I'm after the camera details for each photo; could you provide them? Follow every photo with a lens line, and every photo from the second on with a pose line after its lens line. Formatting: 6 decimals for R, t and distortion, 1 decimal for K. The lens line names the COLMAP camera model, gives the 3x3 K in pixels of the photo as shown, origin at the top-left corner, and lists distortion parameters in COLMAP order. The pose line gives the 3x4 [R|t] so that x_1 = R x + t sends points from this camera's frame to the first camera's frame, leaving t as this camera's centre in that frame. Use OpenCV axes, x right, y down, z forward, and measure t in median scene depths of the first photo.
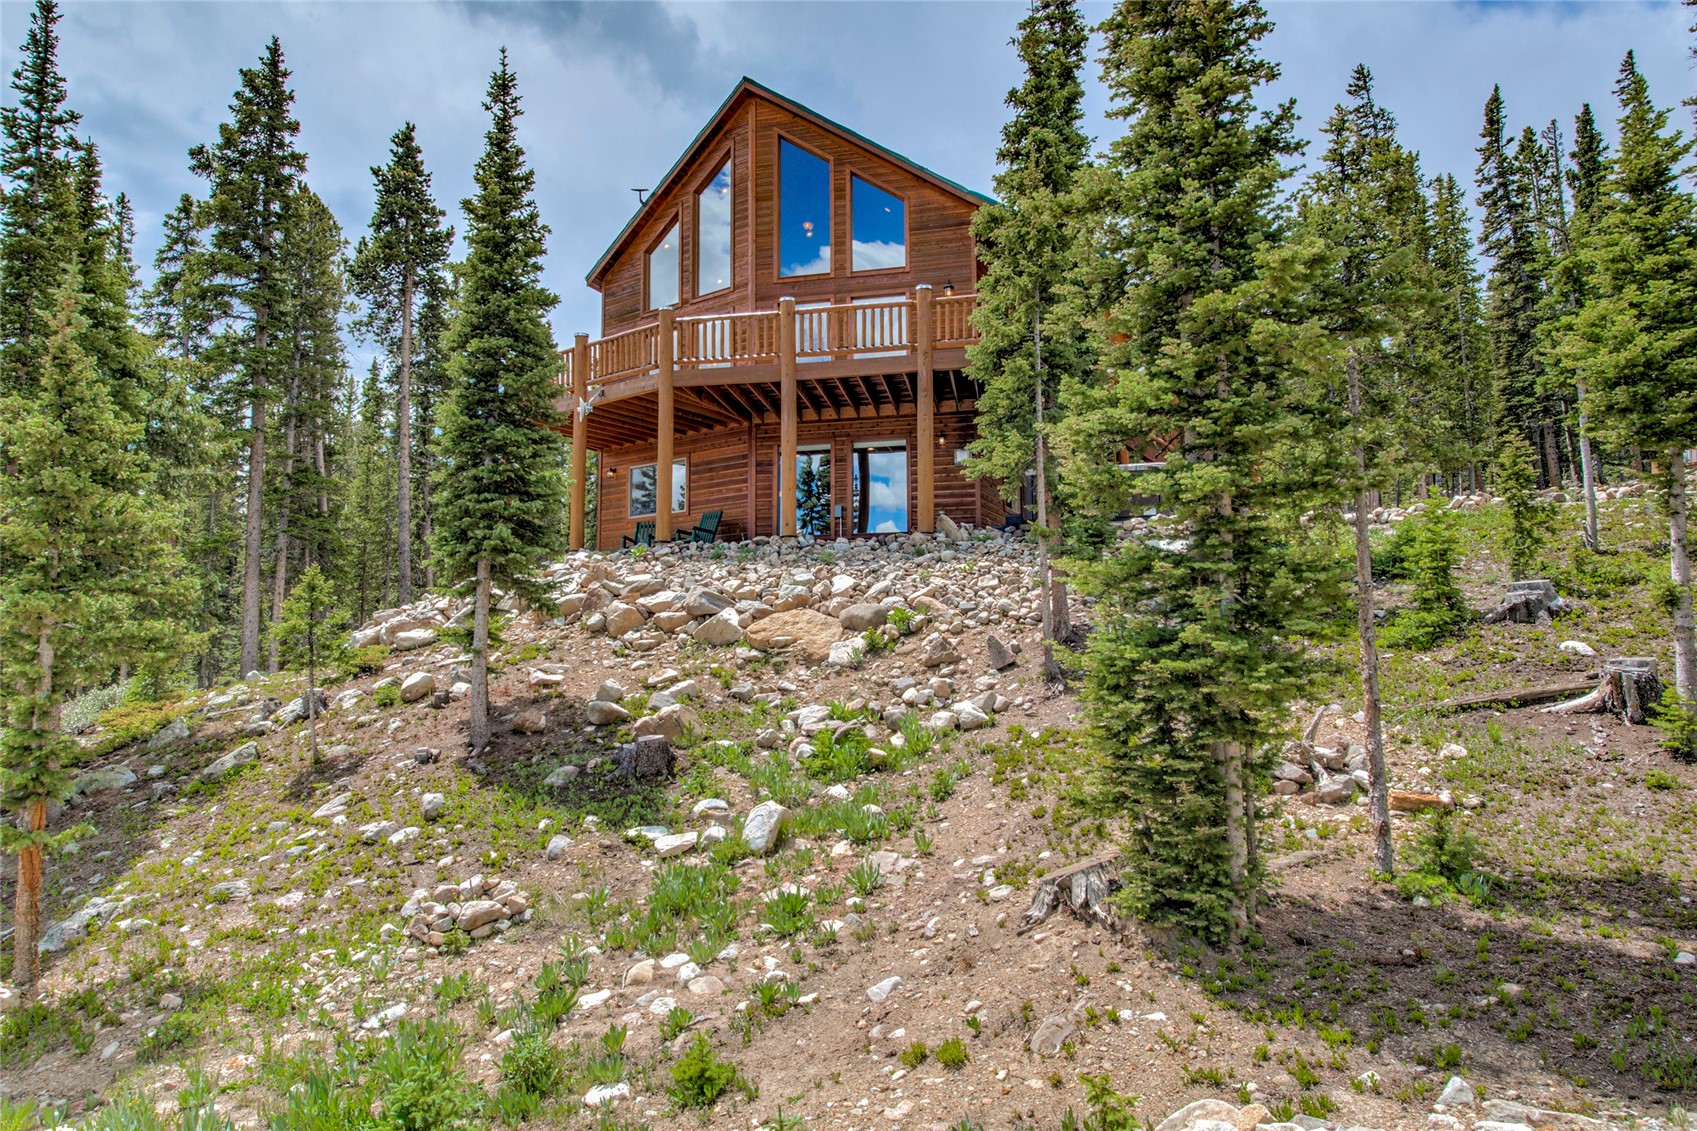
lens RADIAL K [[1064.4, 0, 848.5], [0, 1064.4, 565.5], [0, 0, 1]] dist [-0.001325, -0.000922]
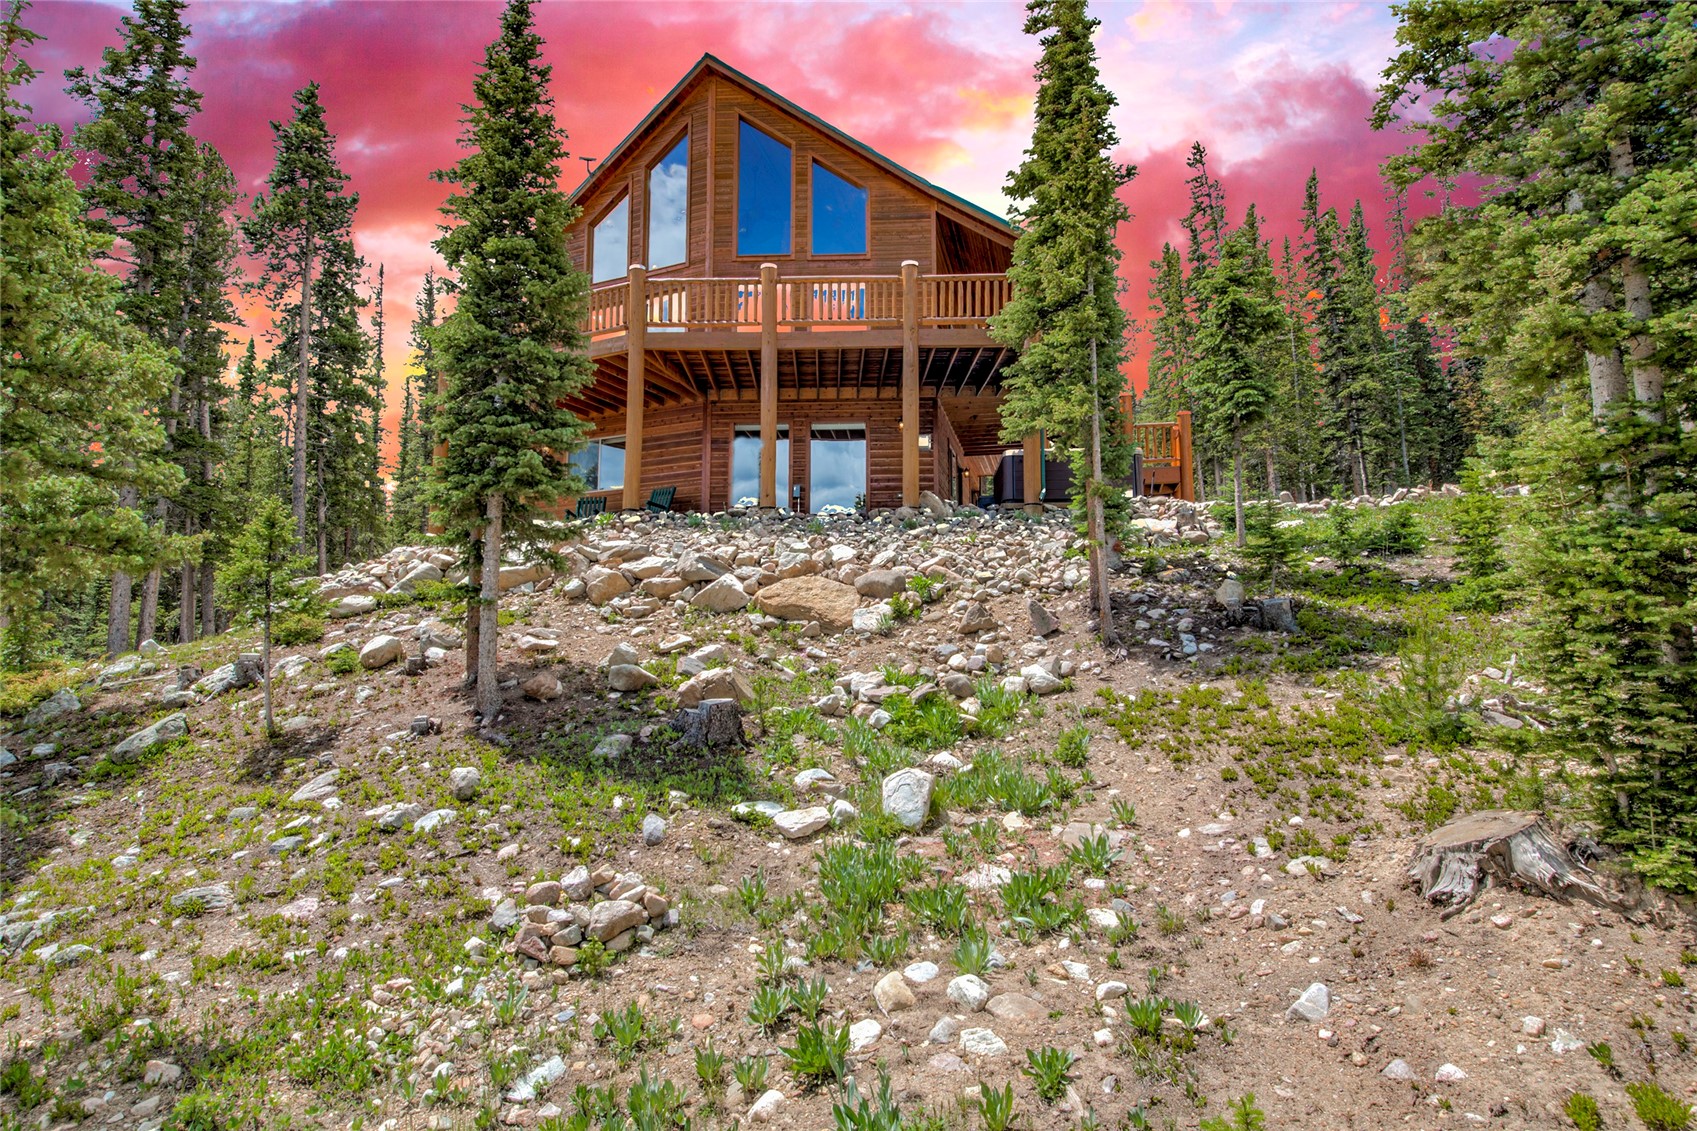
lens RADIAL K [[942.4, 0, 848.5], [0, 942.4, 565.5], [0, 0, 1]] dist [-0.003560, -0.003557]
pose [[0.982949, 0.025620, 0.182085, -0.184671], [-0.022216, 0.999539, -0.020710, 0.054637], [-0.182532, 0.016311, 0.983065, 0.191737]]
